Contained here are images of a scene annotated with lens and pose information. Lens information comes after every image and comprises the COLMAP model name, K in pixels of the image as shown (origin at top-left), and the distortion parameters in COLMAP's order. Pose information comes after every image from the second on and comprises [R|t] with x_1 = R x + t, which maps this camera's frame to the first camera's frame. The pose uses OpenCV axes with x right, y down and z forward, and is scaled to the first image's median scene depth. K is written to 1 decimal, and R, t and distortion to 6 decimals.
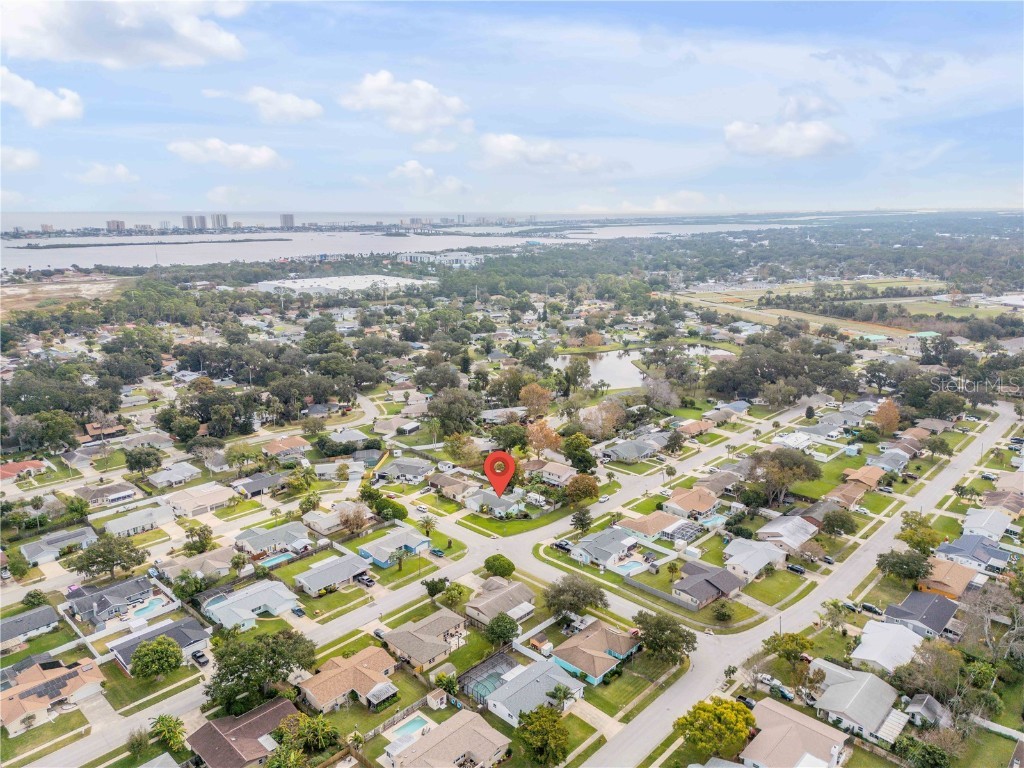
lens RADIAL K [[728.3, 0, 512.0], [0, 728.3, 384.0], [0, 0, 1]] dist [0.022976, 0.019777]
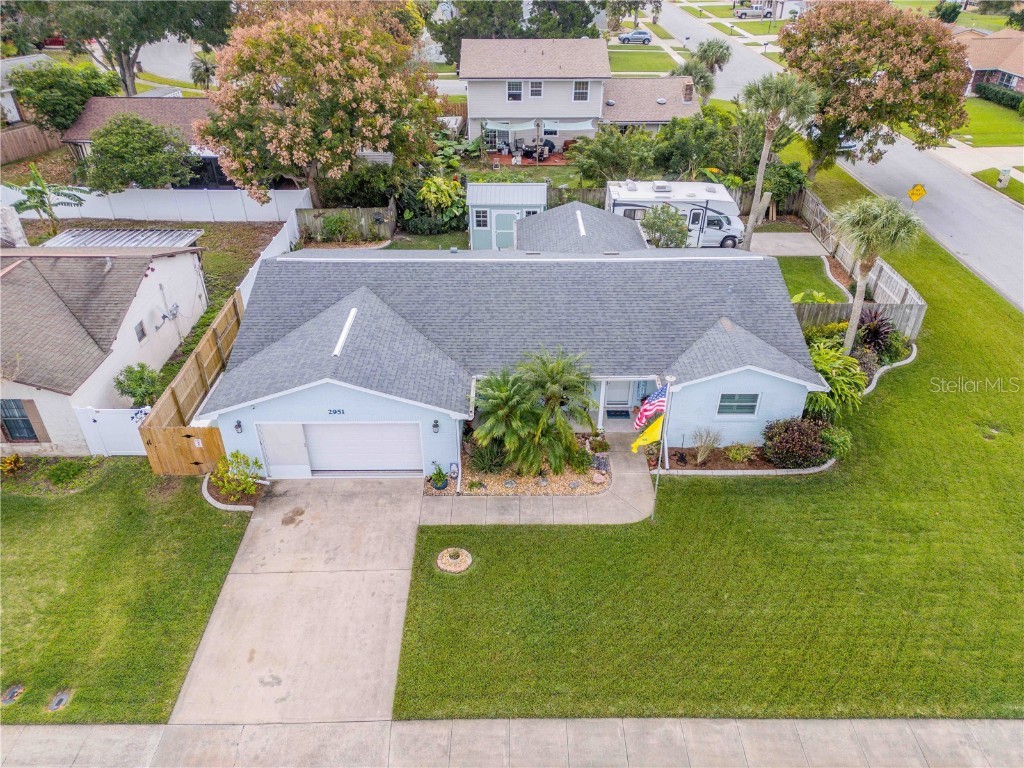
lens RADIAL K [[723.9, 0, 512.0], [0, 723.9, 384.0], [0, 0, 1]] dist [0.019262, -0.002619]
pose [[0.718416, -0.372498, 0.587472, -0.088079], [0.161572, 0.910798, 0.379924, 0.132914], [-0.676589, -0.178025, 0.714517, 0.935433]]
